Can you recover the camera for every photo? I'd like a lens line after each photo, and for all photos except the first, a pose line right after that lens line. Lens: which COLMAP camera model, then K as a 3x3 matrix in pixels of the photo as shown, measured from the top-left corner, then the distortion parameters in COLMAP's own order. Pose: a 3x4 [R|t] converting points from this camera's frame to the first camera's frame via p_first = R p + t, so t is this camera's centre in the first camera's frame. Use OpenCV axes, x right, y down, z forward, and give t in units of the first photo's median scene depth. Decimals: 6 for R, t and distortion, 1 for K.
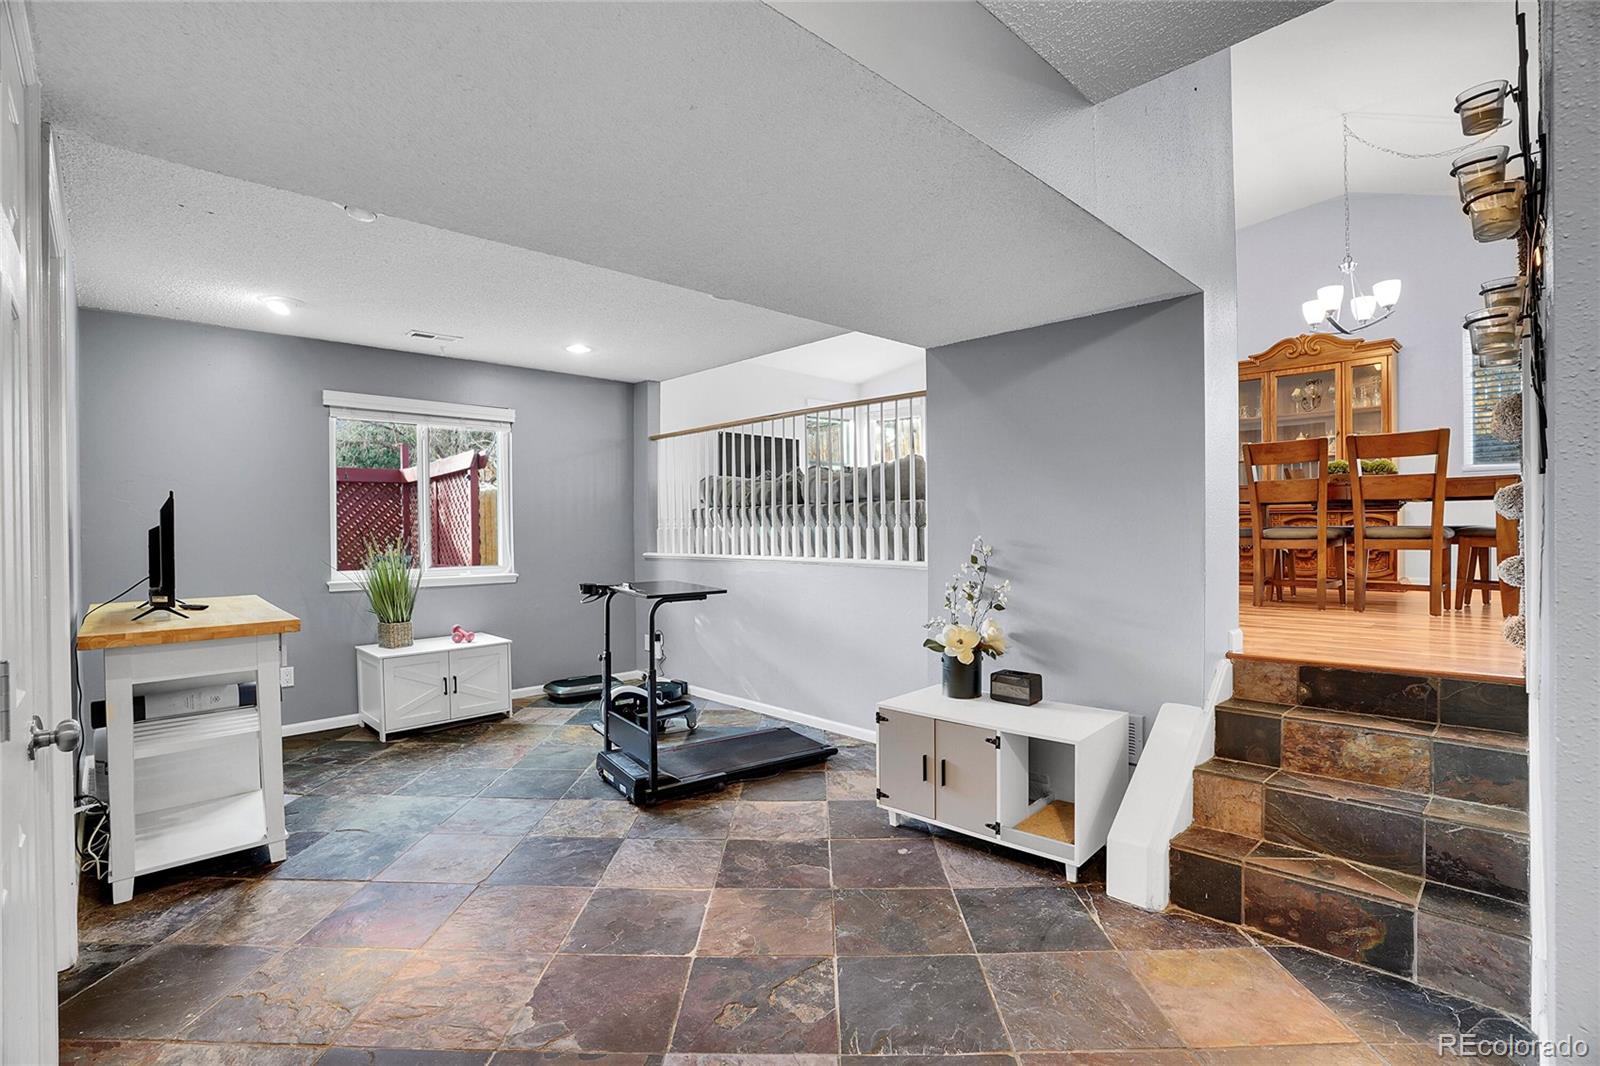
lens RADIAL K [[754.0, 0, 800.0], [0, 754.0, 533.0], [0, 0, 1]] dist [-0.065935, 0.026251]
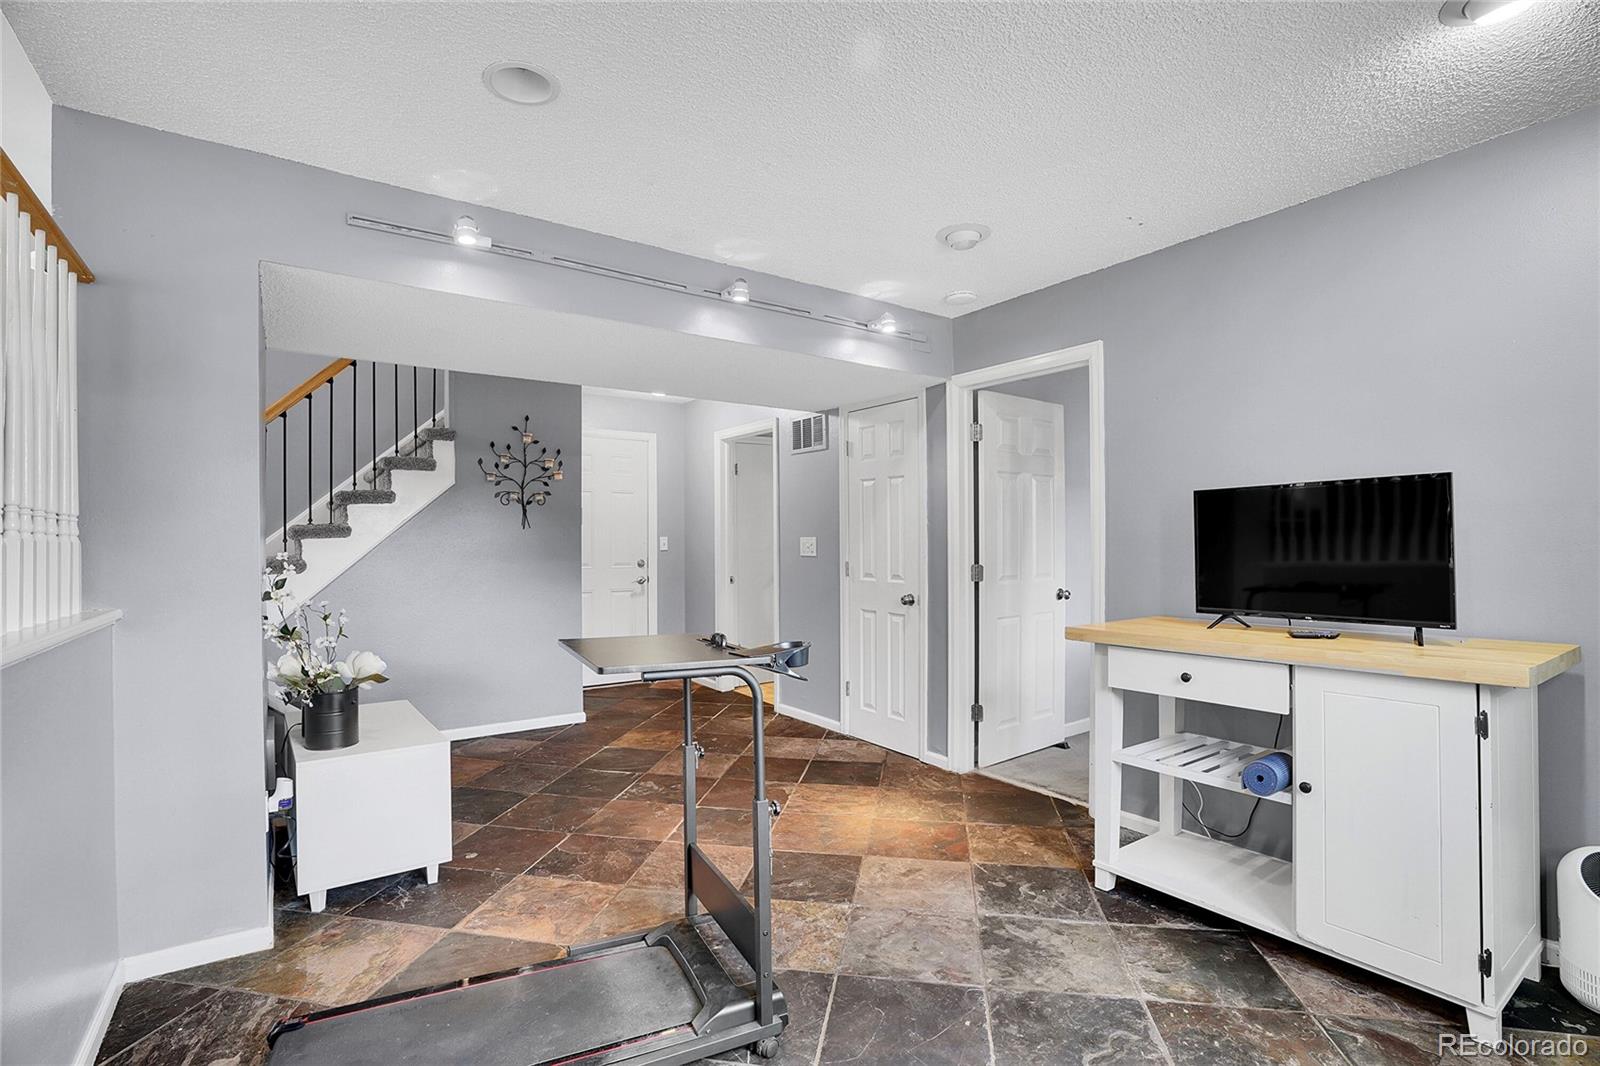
lens RADIAL K [[754.0, 0, 800.0], [0, 754.0, 533.0], [0, 0, 1]] dist [-0.065935, 0.026251]
pose [[-0.987765, 0.016922, 0.155031, -0.484909], [0.017031, 0.999855, -0.000621, -0.008750], [-0.155019, 0.002027, -0.987909, 1.979071]]
